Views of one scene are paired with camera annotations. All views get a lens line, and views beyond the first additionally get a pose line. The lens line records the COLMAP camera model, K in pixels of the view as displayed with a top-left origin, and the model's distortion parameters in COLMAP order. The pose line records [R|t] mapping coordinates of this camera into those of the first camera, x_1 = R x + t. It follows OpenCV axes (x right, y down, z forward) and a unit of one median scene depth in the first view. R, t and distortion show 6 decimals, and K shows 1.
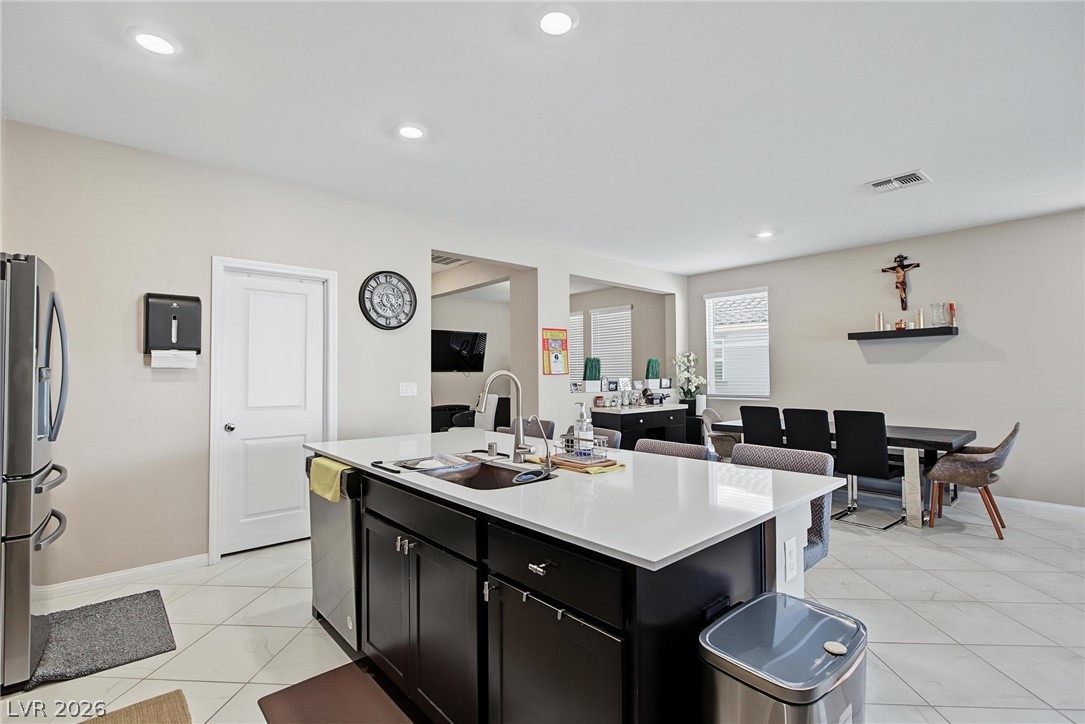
lens RADIAL K [[497.9, 0, 533.2], [0, 497.9, 363.5], [0, 0, 1]] dist [-0.012528, 0.005740]
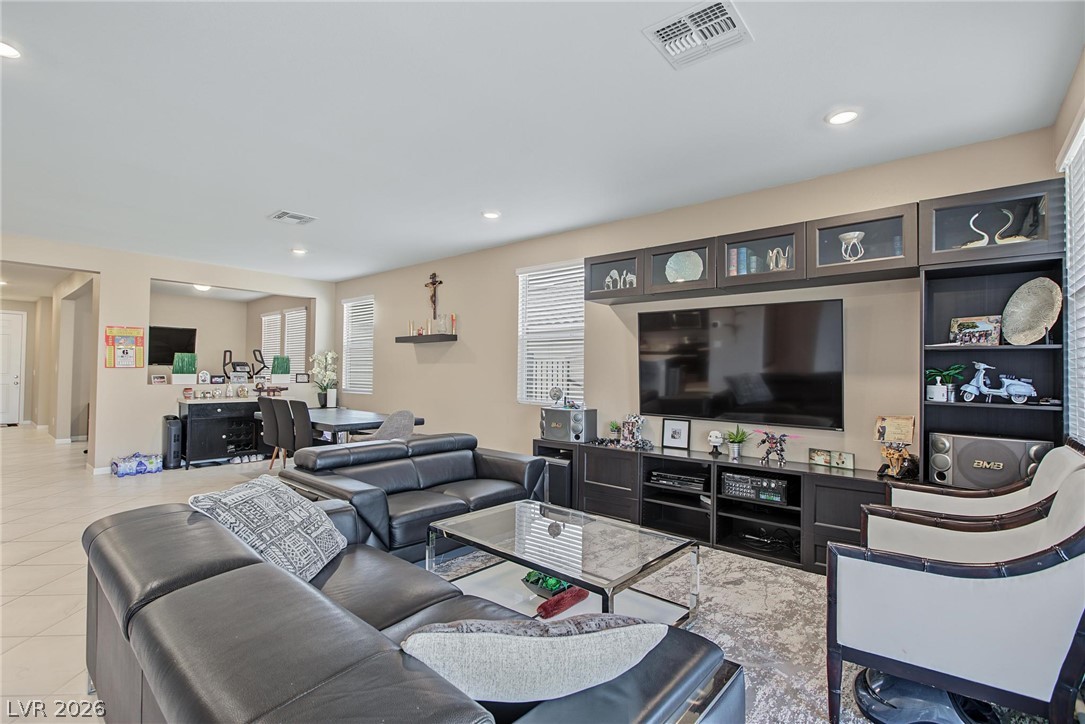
lens RADIAL K [[497.9, 0, 535.9], [0, 497.9, 363.4], [0, 0, 1]] dist [-0.012528, 0.005740]
pose [[0.990231, 0.018496, 0.138203, 0.805967], [-0.019136, 0.999811, 0.003301, -0.009087], [-0.138116, -0.005914, 0.990398, -0.225282]]
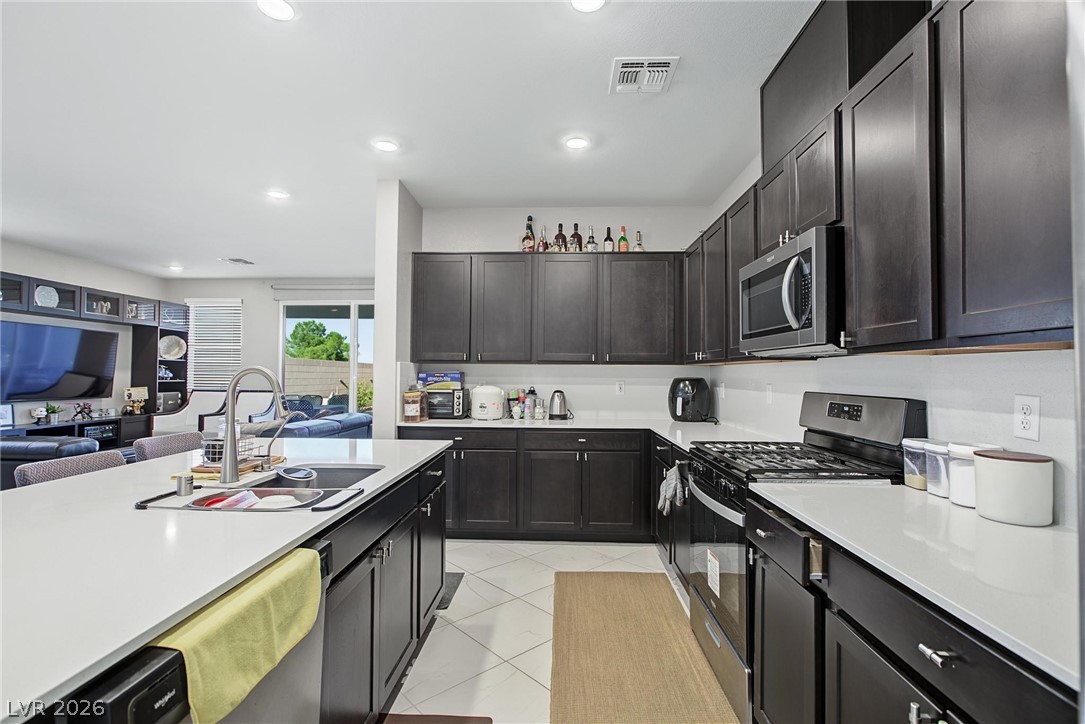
lens RADIAL K [[497.9, 0, 540.1], [0, 497.9, 362.6], [0, 0, 1]] dist [-0.012528, 0.005740]
pose [[-0.720448, 0.014556, 0.693356, -0.362996], [-0.018709, 0.999008, -0.040413, 0.011851], [-0.693257, -0.042087, -0.719461, 0.479415]]
